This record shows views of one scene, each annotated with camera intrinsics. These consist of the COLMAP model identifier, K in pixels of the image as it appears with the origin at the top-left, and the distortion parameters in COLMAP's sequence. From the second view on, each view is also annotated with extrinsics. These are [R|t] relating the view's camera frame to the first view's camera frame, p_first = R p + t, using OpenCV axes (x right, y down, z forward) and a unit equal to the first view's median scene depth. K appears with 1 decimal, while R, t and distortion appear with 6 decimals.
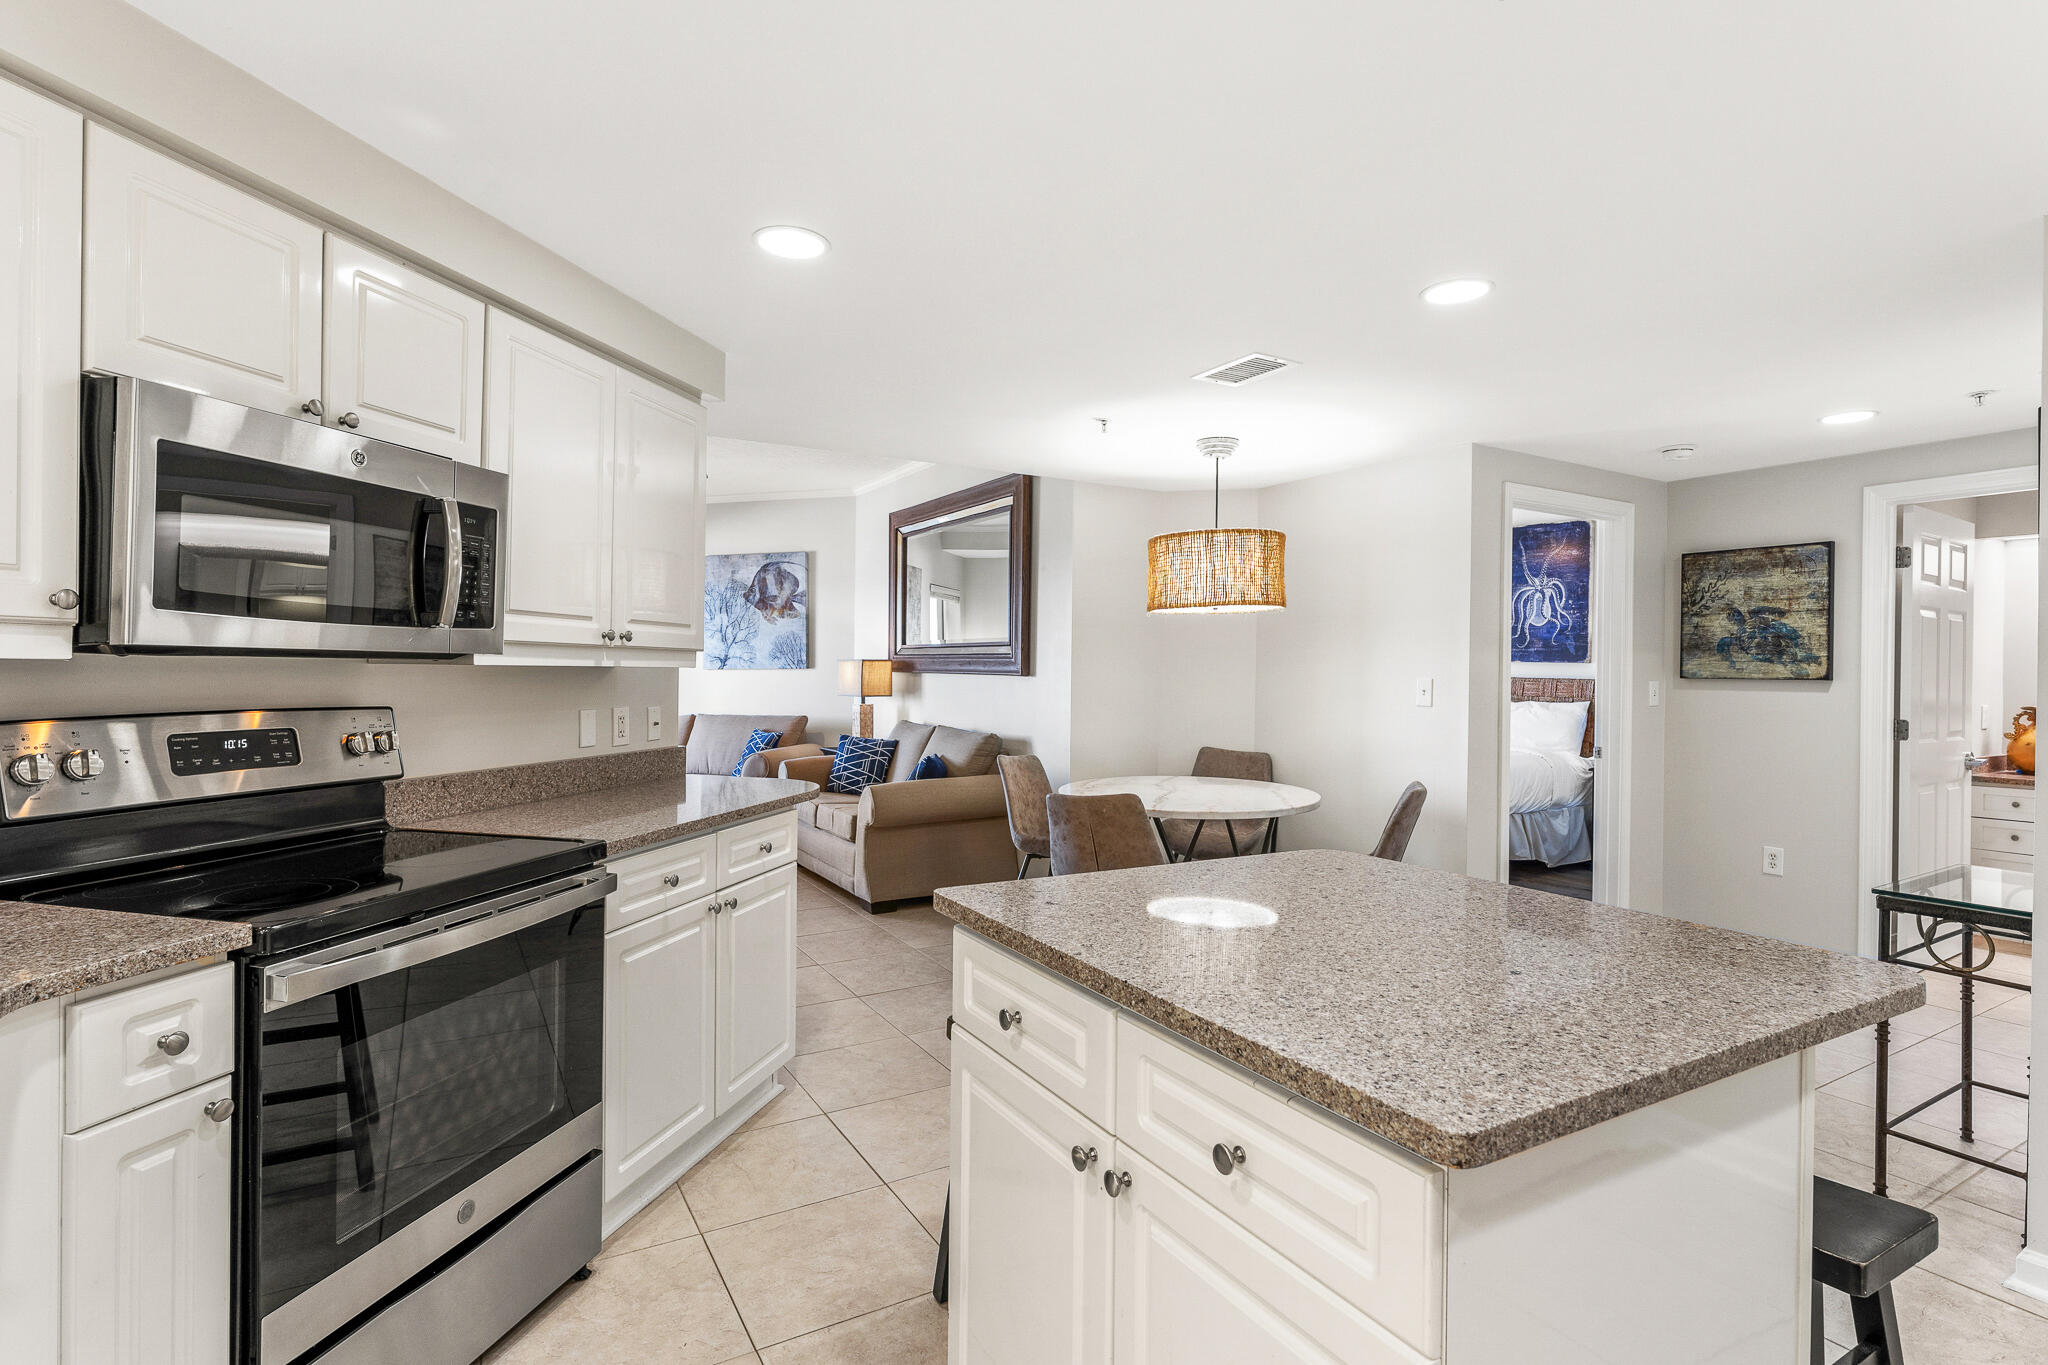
lens RADIAL K [[990.0, 0, 1024.0], [0, 990.0, 682.5], [0, 0, 1]] dist [-0.002392, -0.000502]
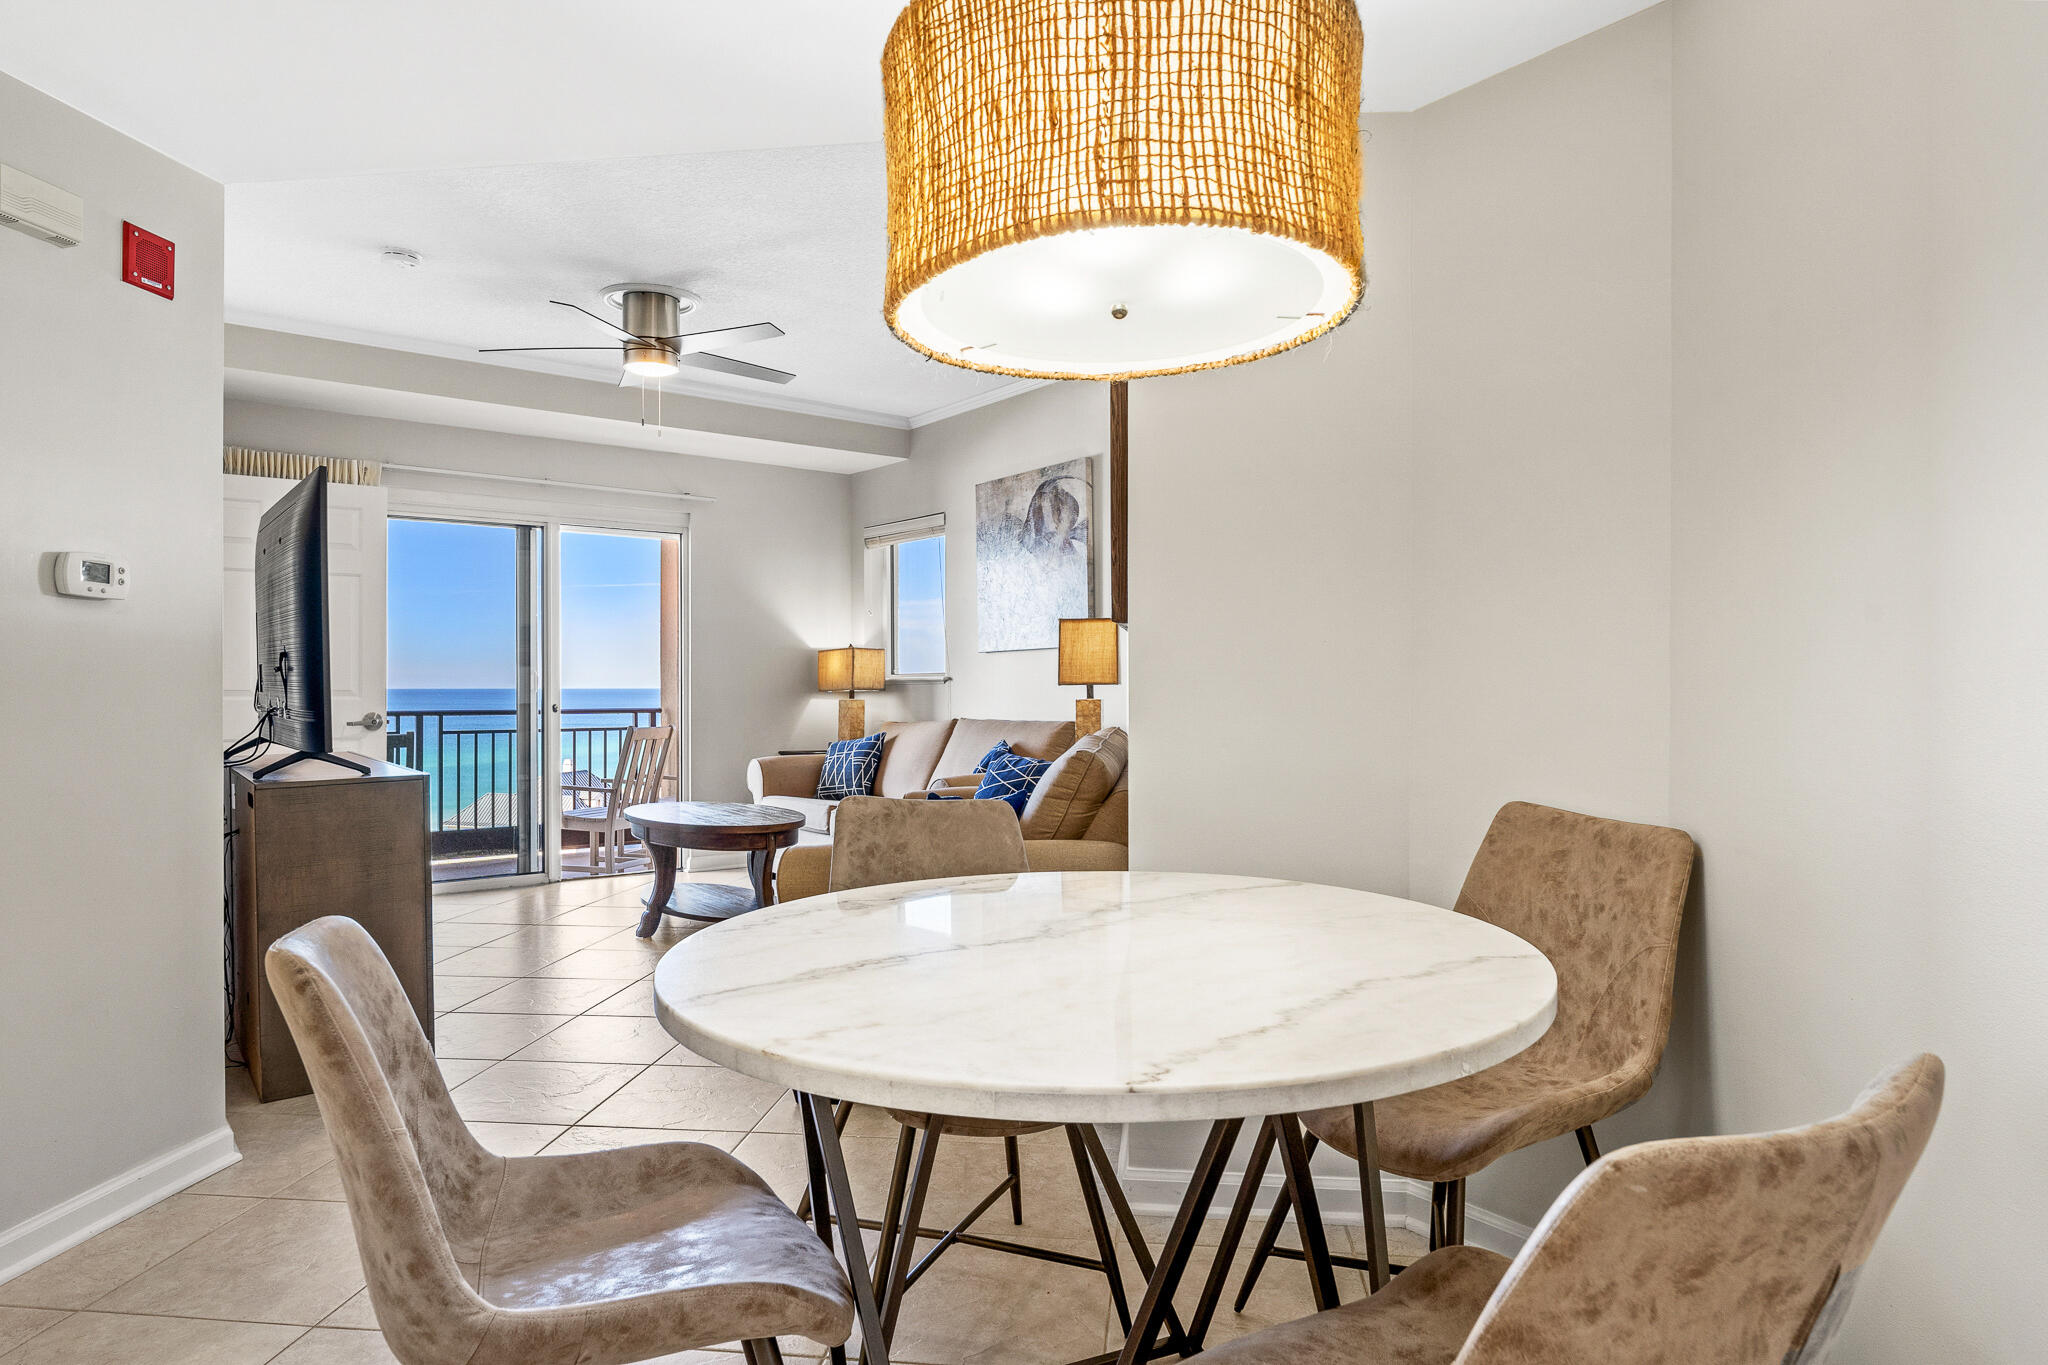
lens RADIAL K [[1201.6, 0, 1024.0], [0, 1201.6, 682.5], [0, 0, 1]] dist [-0.000226, -0.000015]
pose [[0.789306, -0.011985, -0.613883, 0.205707], [0.003912, 0.999887, -0.014491, 0.019507], [0.613988, 0.009036, 0.789264, 0.383832]]
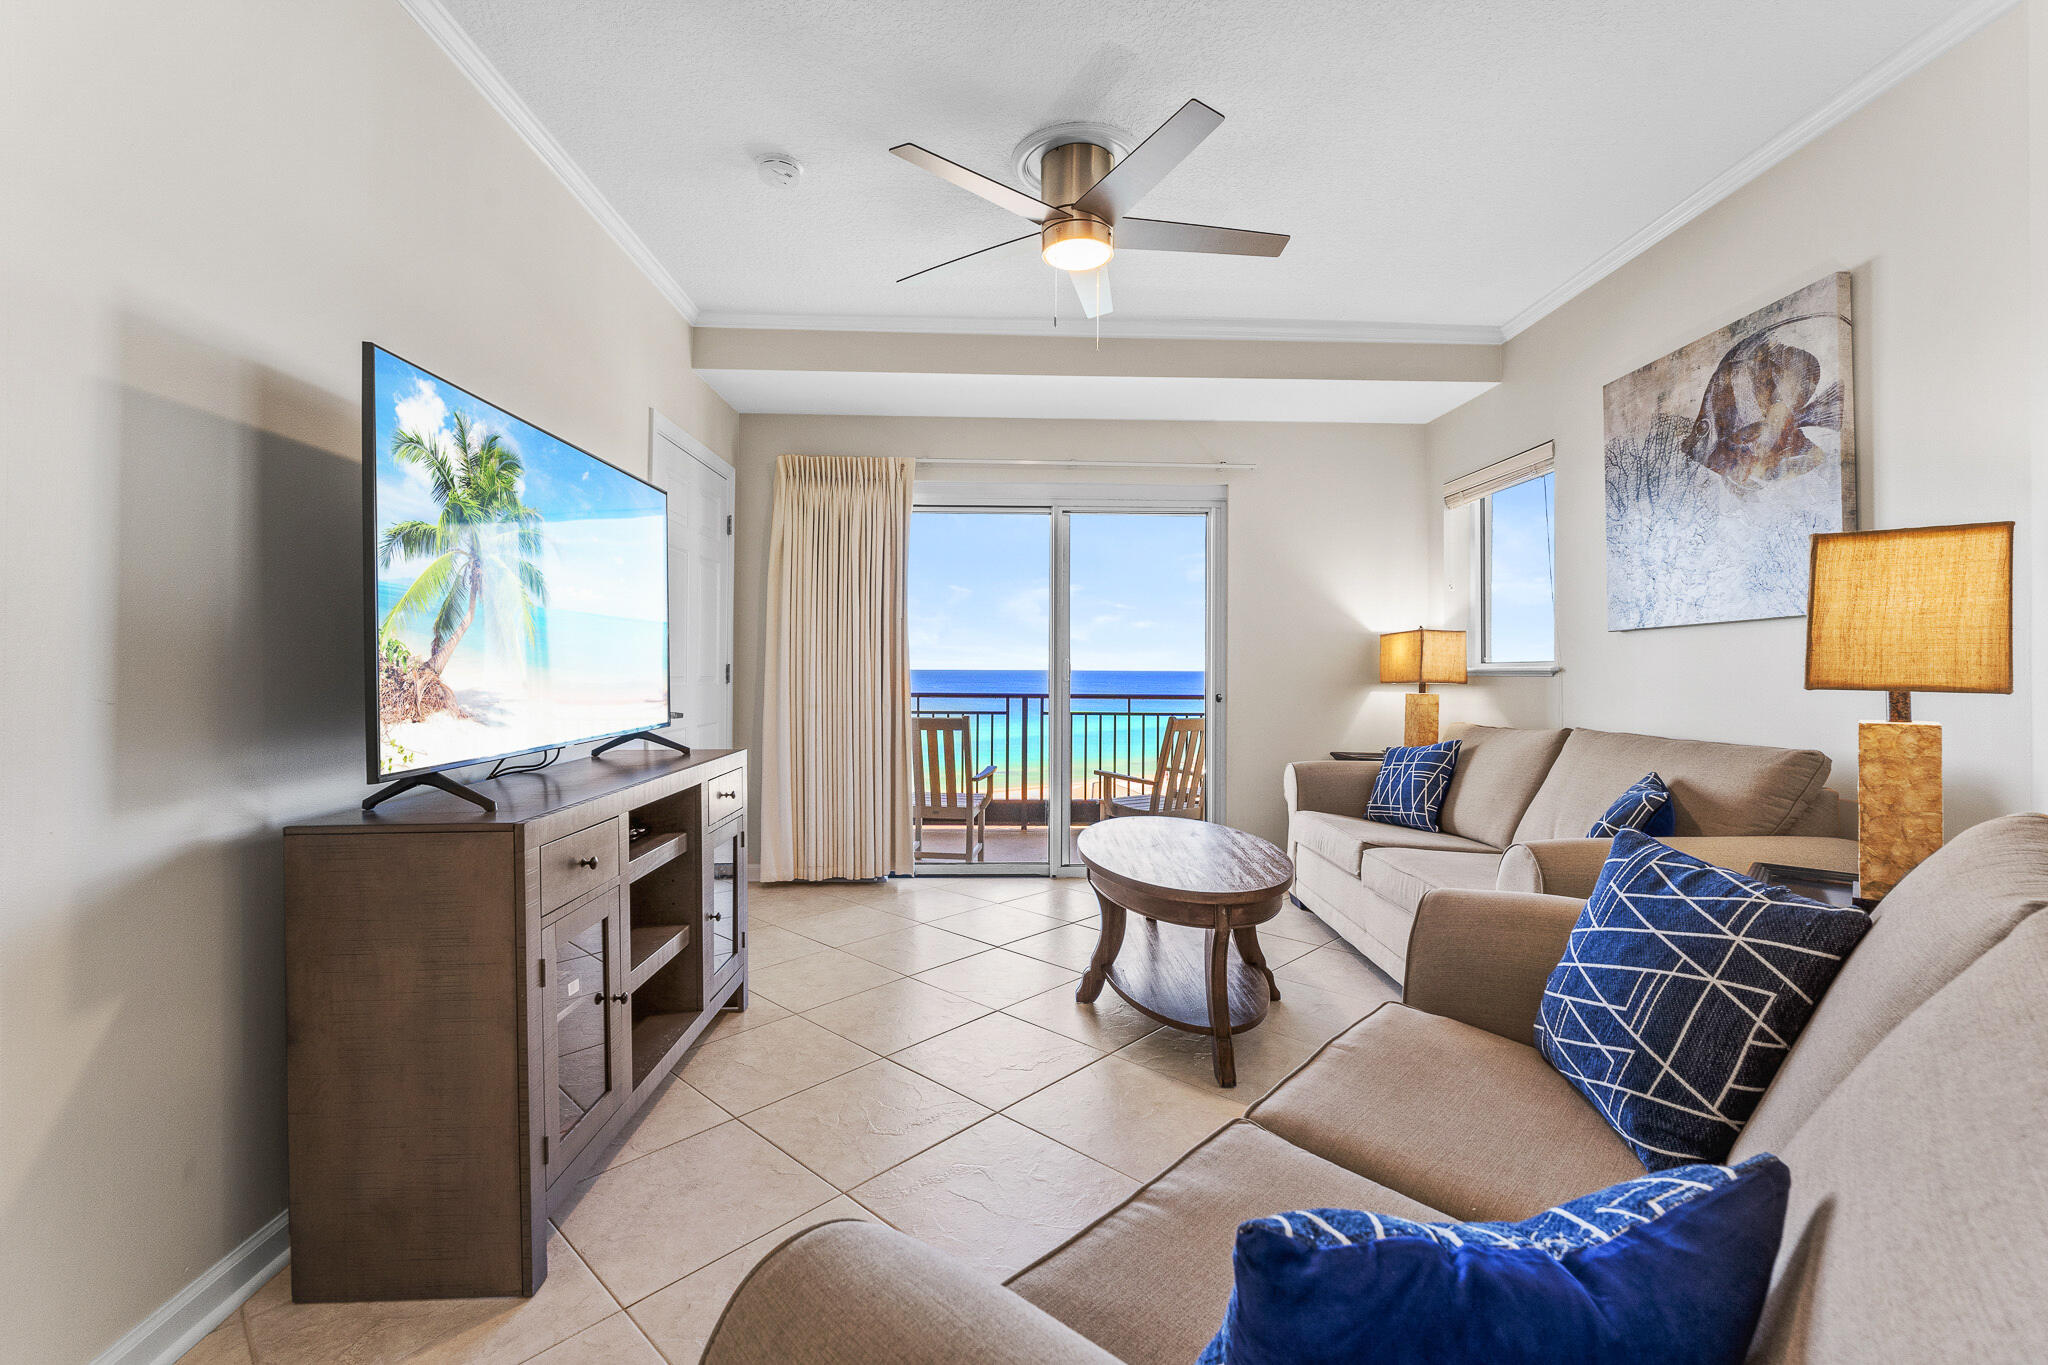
lens RADIAL K [[880.8, 0, 1024.8], [0, 880.8, 656.7], [0, 0, 1]] dist [0.001966, 0.000341]
pose [[0.275109, -0.020969, -0.961184, -0.007808], [-0.012303, 0.999603, -0.025328, 0.012350], [0.961334, 0.018794, 0.274742, 0.644880]]
